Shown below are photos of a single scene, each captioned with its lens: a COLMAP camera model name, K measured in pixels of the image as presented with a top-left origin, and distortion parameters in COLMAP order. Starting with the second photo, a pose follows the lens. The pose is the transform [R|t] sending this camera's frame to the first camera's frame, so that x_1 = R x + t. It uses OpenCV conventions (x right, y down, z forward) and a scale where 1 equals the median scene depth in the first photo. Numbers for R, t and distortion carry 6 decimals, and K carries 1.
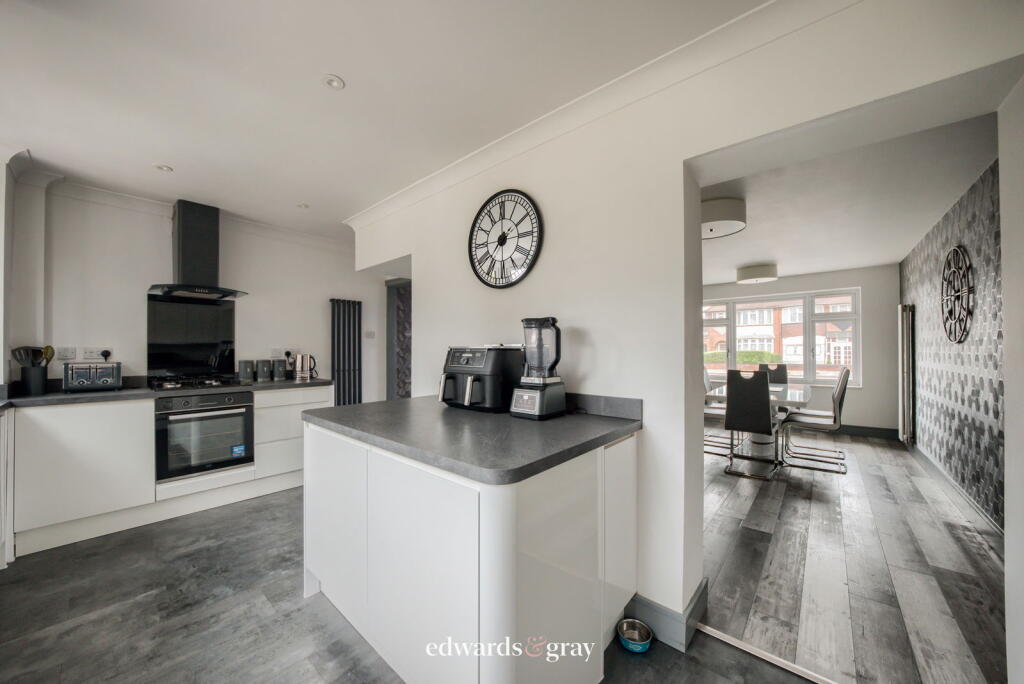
lens RADIAL K [[369.5, 0, 504.1], [0, 369.5, 347.3], [0, 0, 1]] dist [-0.006463, -0.000201]
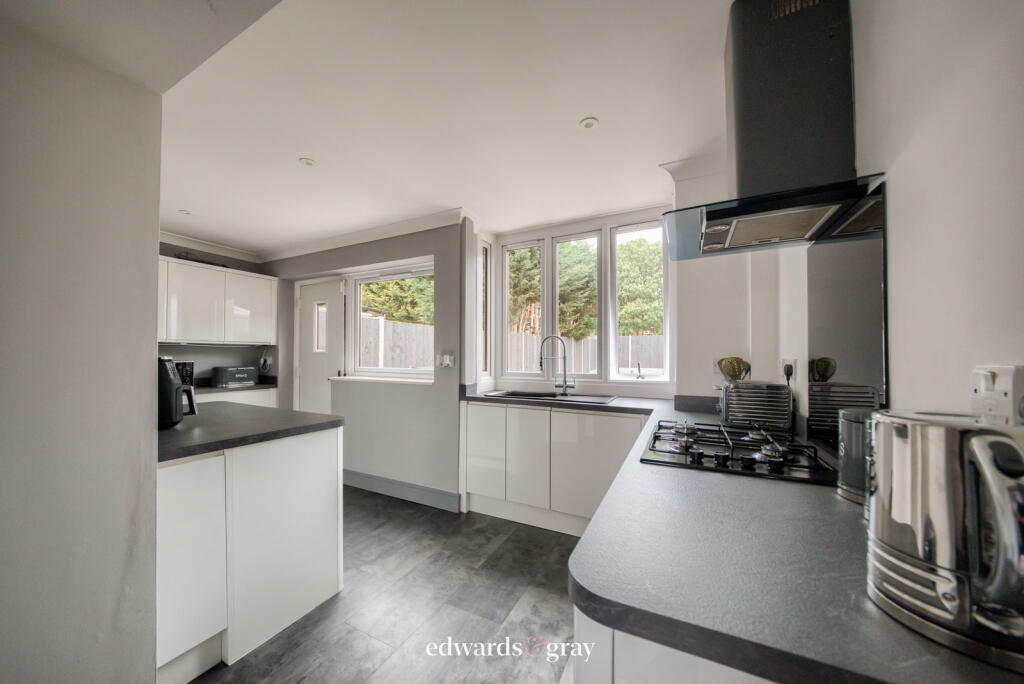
lens RADIAL K [[373.7, 0, 494.0], [0, 373.7, 350.8], [0, 0, 1]] dist [0.010892, -0.000090]
pose [[-0.975696, -0.004046, -0.219093, -0.606591], [0.000157, 0.999816, -0.019165, -0.004150], [0.219130, -0.018733, -0.975516, 1.839972]]
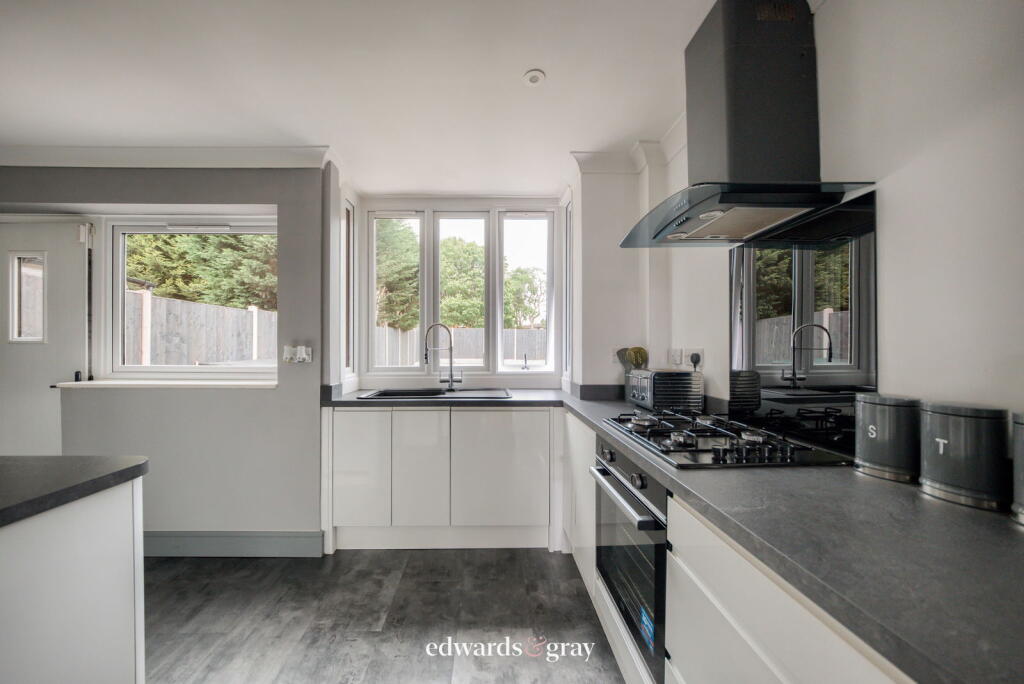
lens RADIAL K [[369.5, 0, 504.1], [0, 369.5, 347.3], [0, 0, 1]] dist [-0.006463, -0.000201]
pose [[-0.735302, 0.000433, -0.677740, -0.469616], [0.004981, 0.999976, -0.004766, -0.003459], [0.677721, -0.006881, -0.735287, 1.553617]]
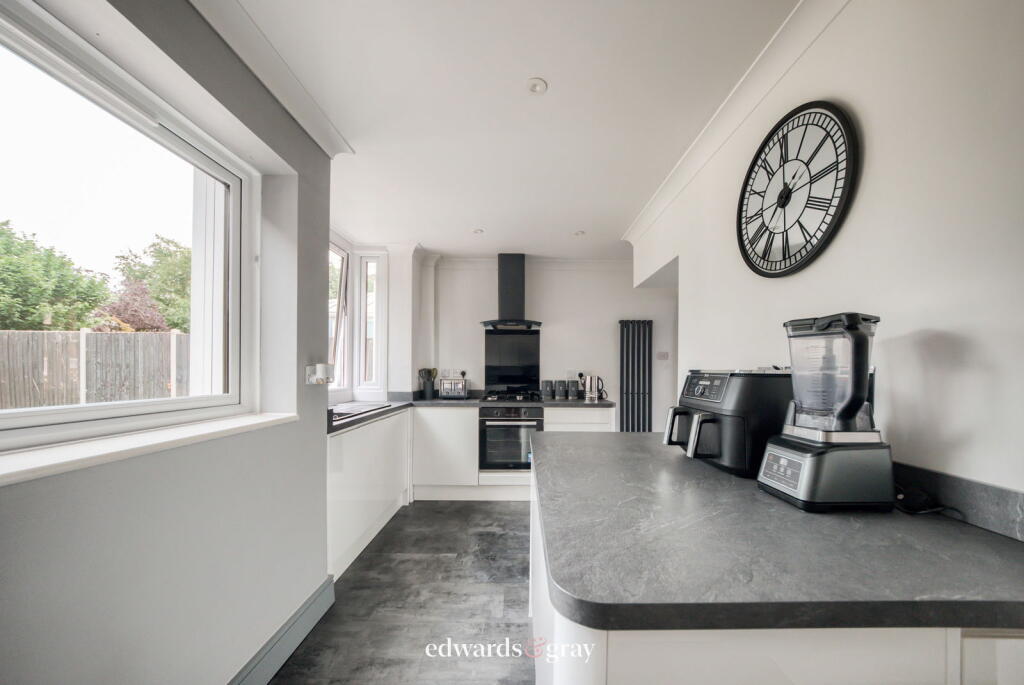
lens RADIAL K [[366.9, 0, 517.0], [0, 366.9, 371.9], [0, 0, 1]] dist [-0.012986, -0.000130]
pose [[0.663962, 0.008254, -0.747720, 0.152393], [-0.000900, 0.999947, 0.010239, -0.004348], [0.747765, -0.006125, 0.663935, 0.255971]]
